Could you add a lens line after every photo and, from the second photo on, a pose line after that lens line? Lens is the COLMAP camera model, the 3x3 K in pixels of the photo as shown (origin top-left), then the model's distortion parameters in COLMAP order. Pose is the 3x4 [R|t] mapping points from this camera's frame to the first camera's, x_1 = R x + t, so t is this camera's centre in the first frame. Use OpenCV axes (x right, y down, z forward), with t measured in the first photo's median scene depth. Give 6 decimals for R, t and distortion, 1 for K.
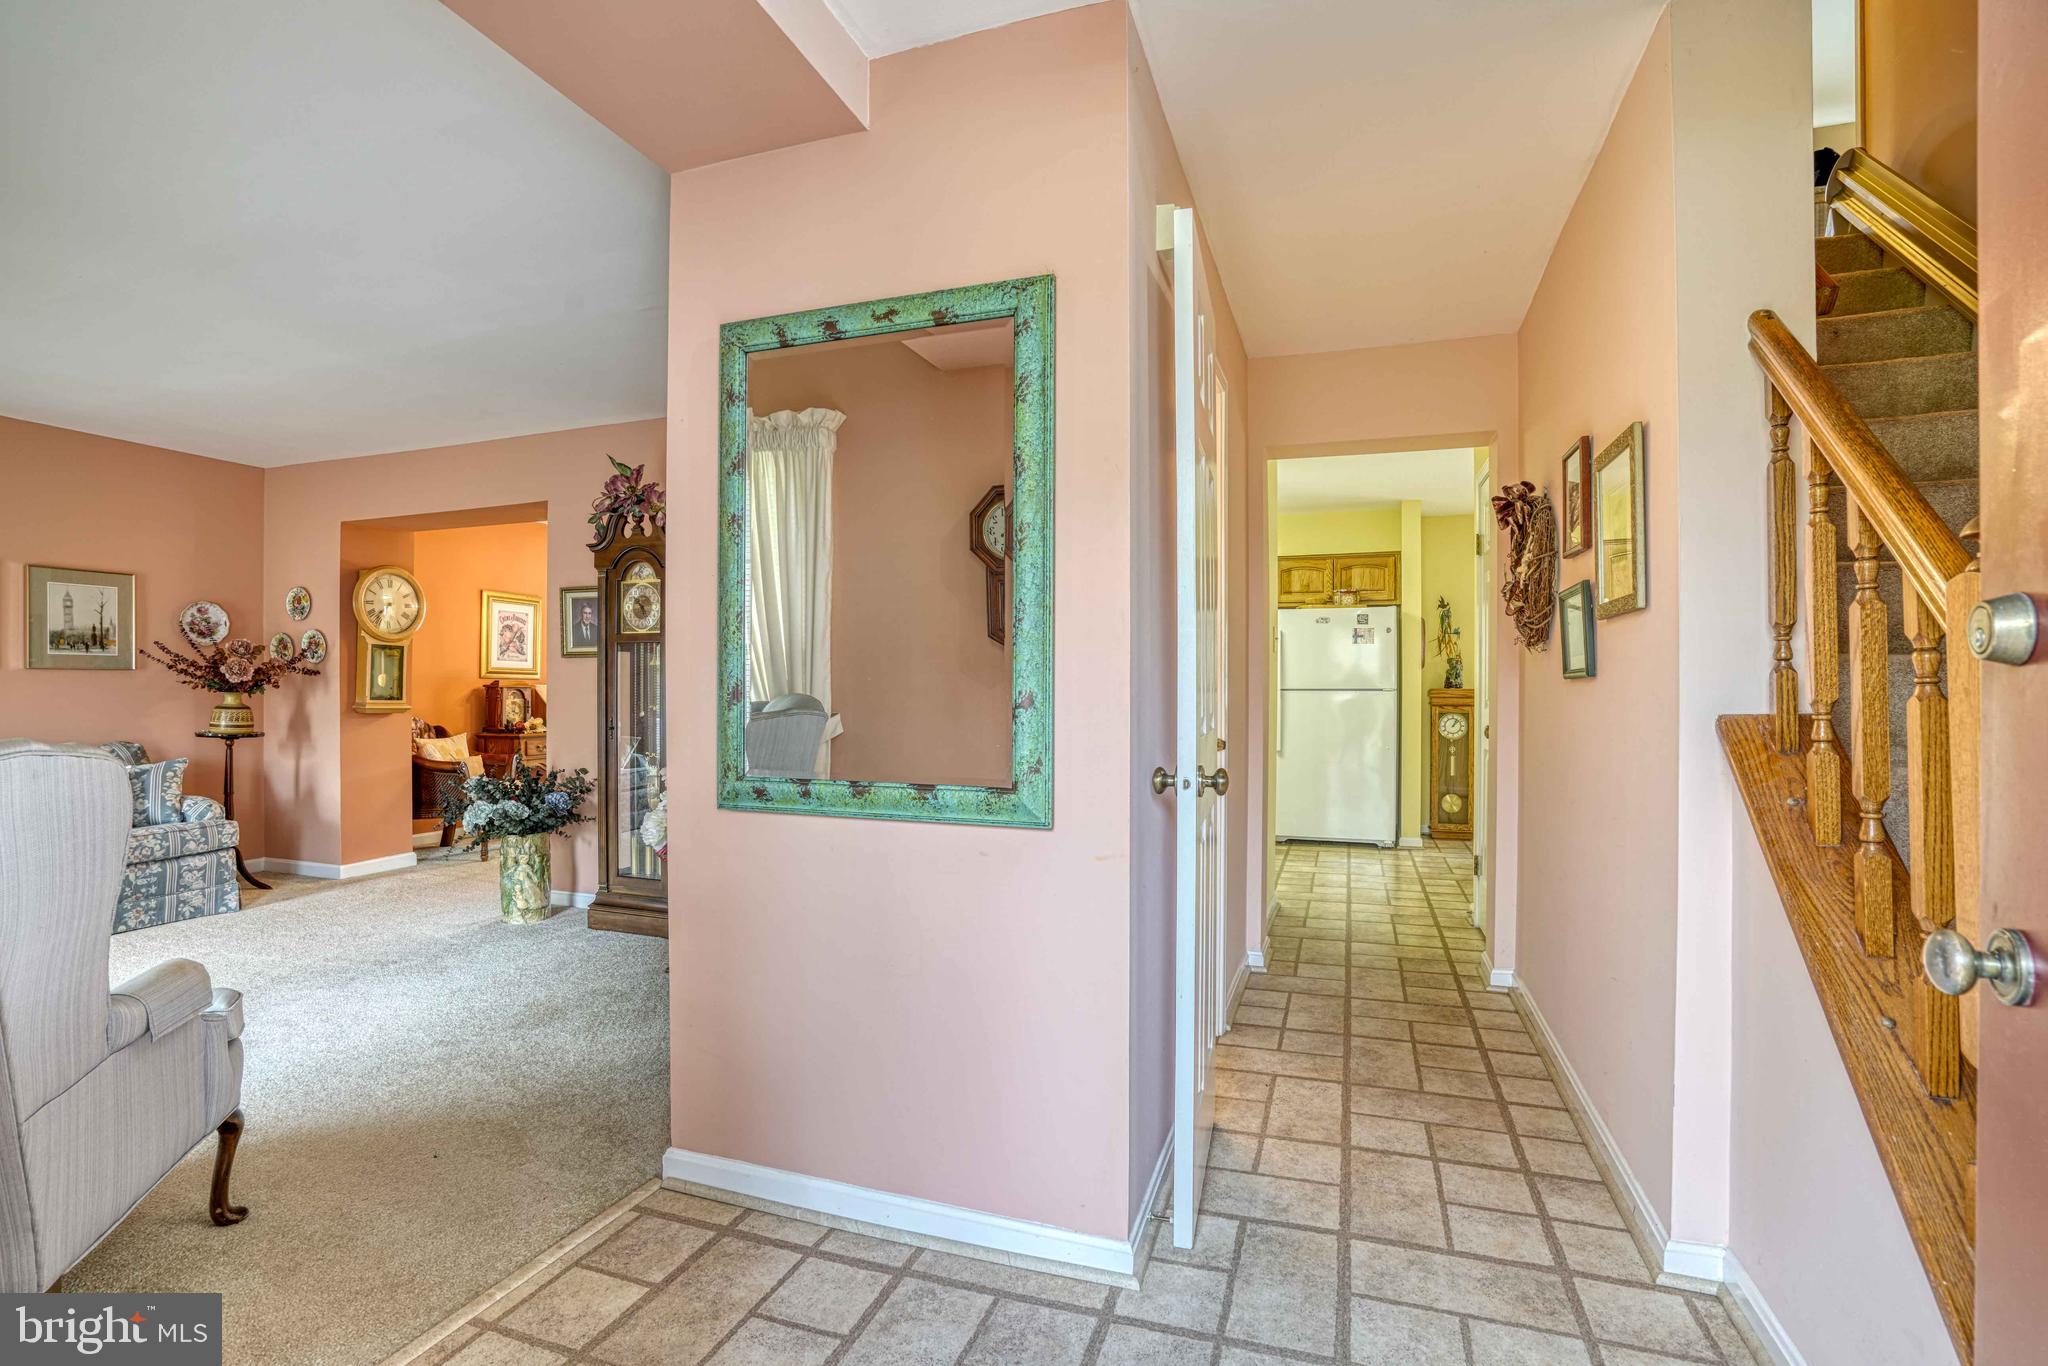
lens RADIAL K [[952.3, 0, 1028.7], [0, 952.3, 691.7], [0, 0, 1]] dist [-0.036856, 0.019568]
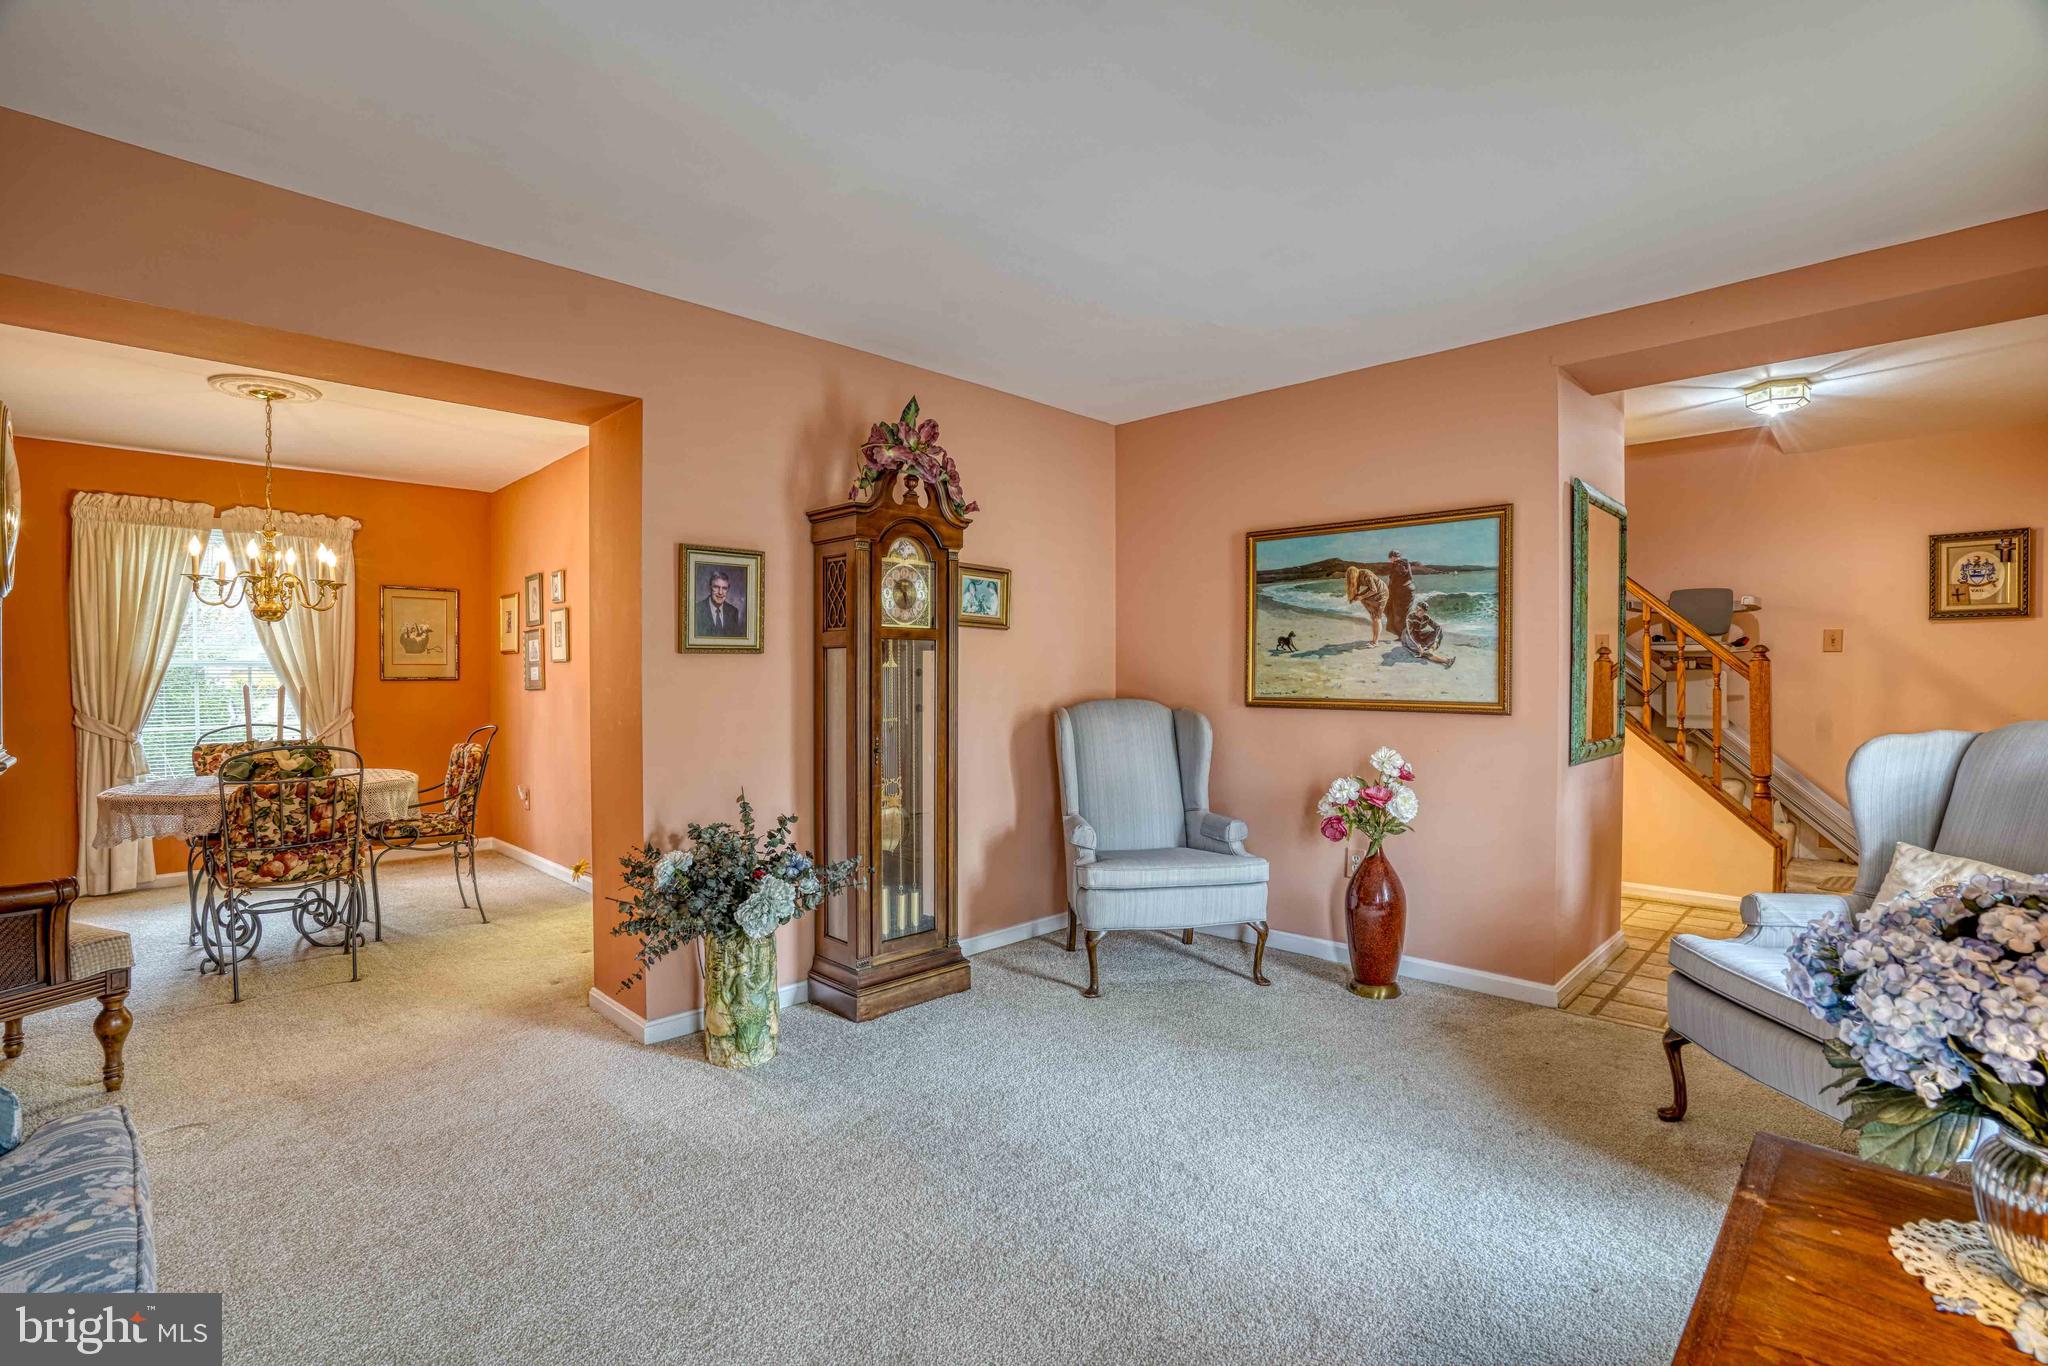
lens RADIAL K [[934.3, 0, 1024.0], [0, 934.3, 683.0], [0, 0, 1]] dist [-0.056713, 0.019393]
pose [[0.426522, -0.017041, 0.904316, -0.918239], [0.005480, 0.999853, 0.016257, -0.023463], [-0.904460, -0.001979, 0.426553, 0.495290]]
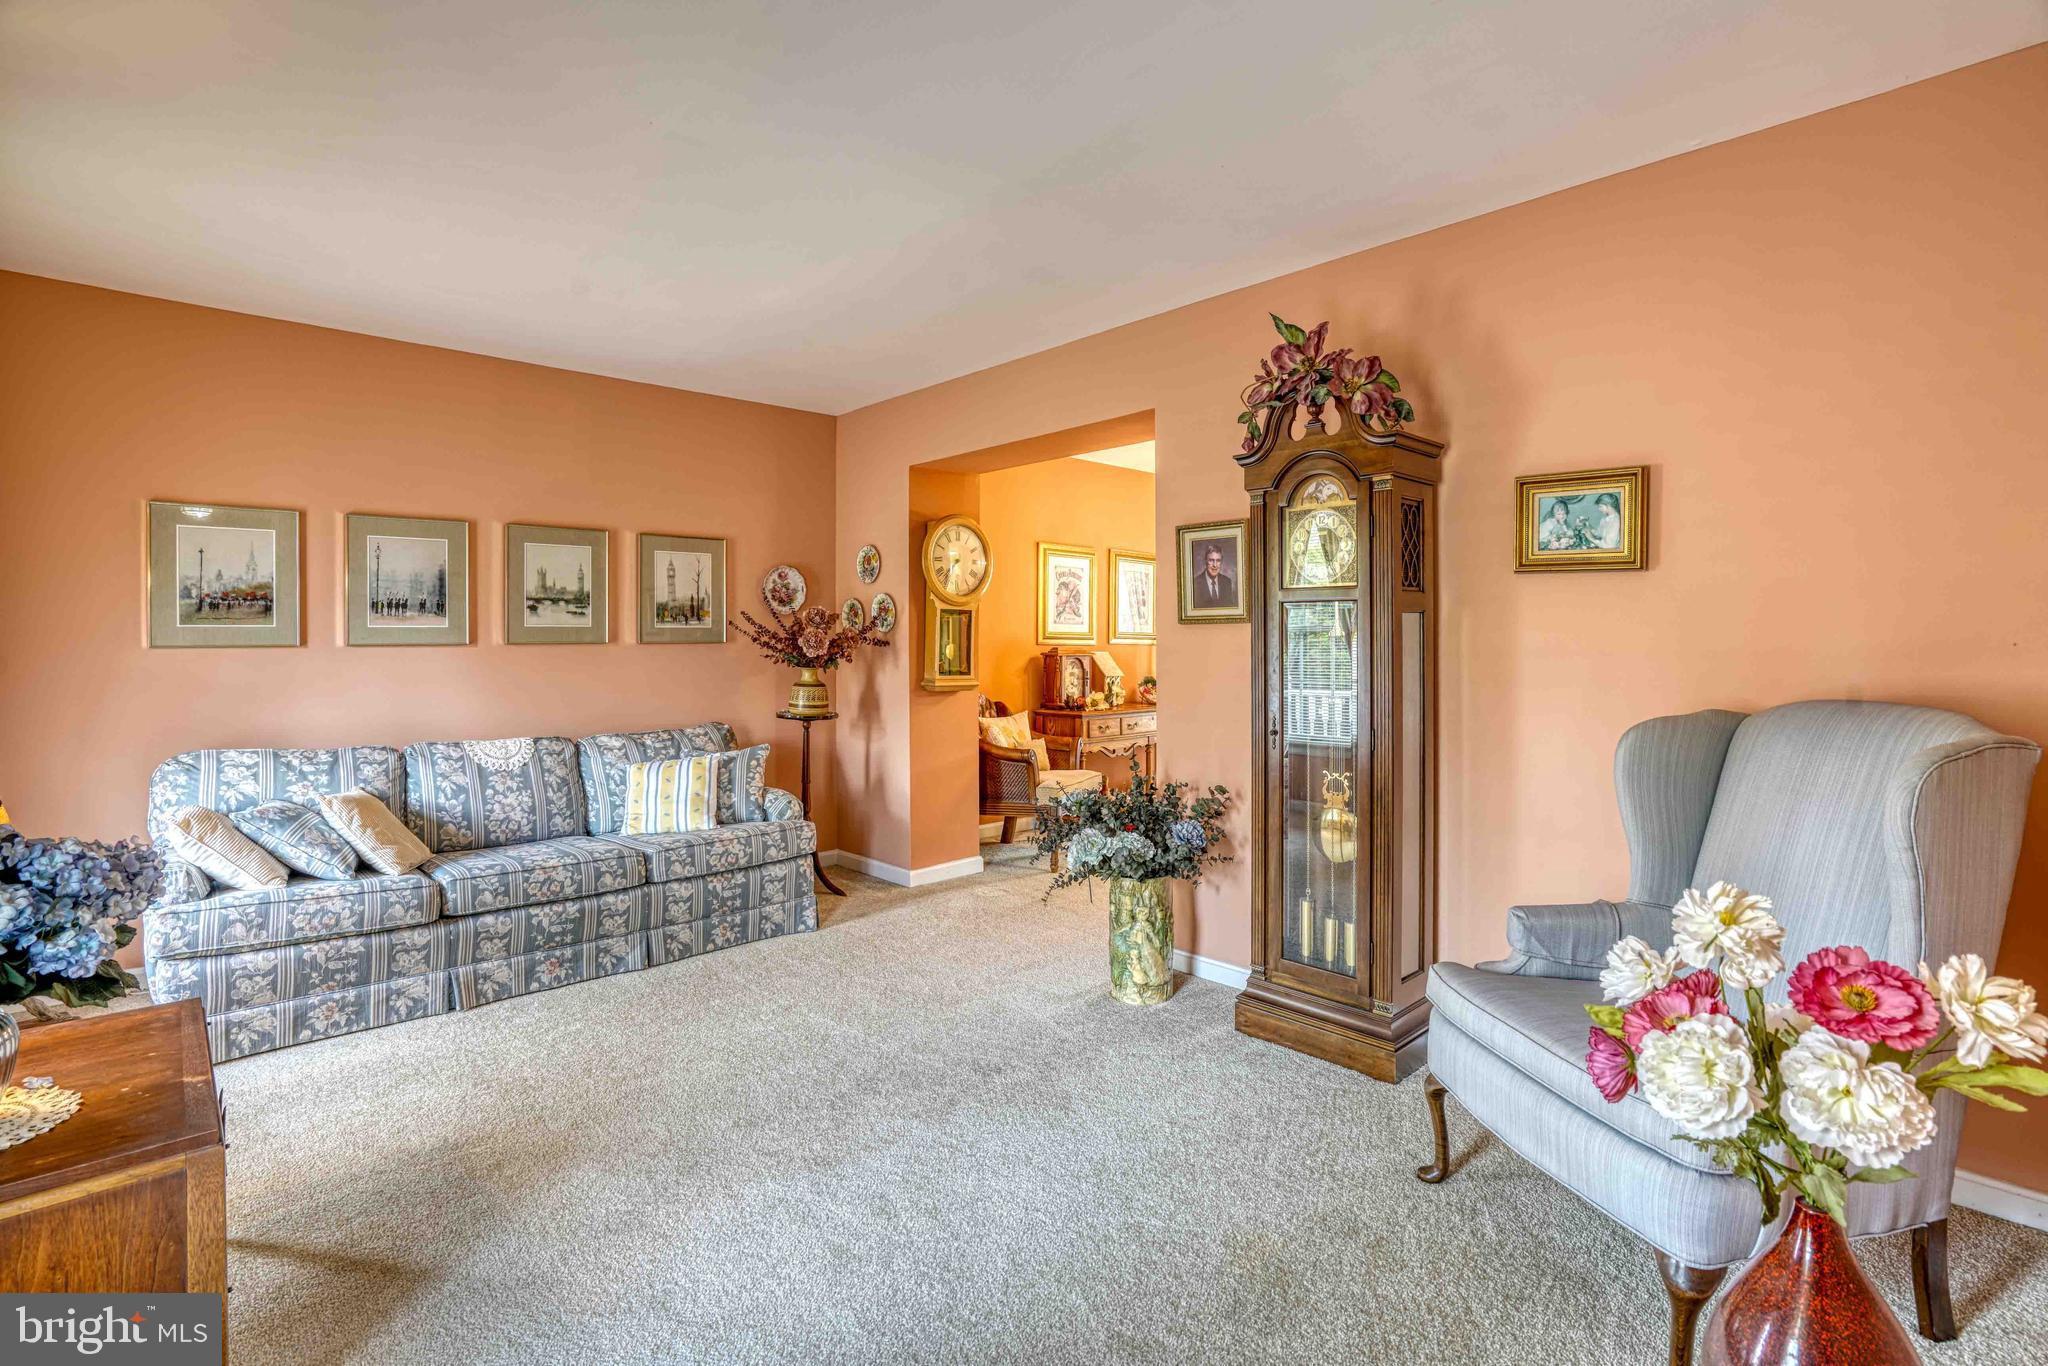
lens RADIAL K [[1003.8, 0, 1025.7], [0, 1003.8, 639.0], [0, 0, 1]] dist [-0.012943, 0.000501]
pose [[0.884008, -0.005477, -0.467440, -0.229683], [0.002607, 0.999974, -0.006787, -0.019078], [0.467465, 0.004781, 0.883999, 0.262022]]
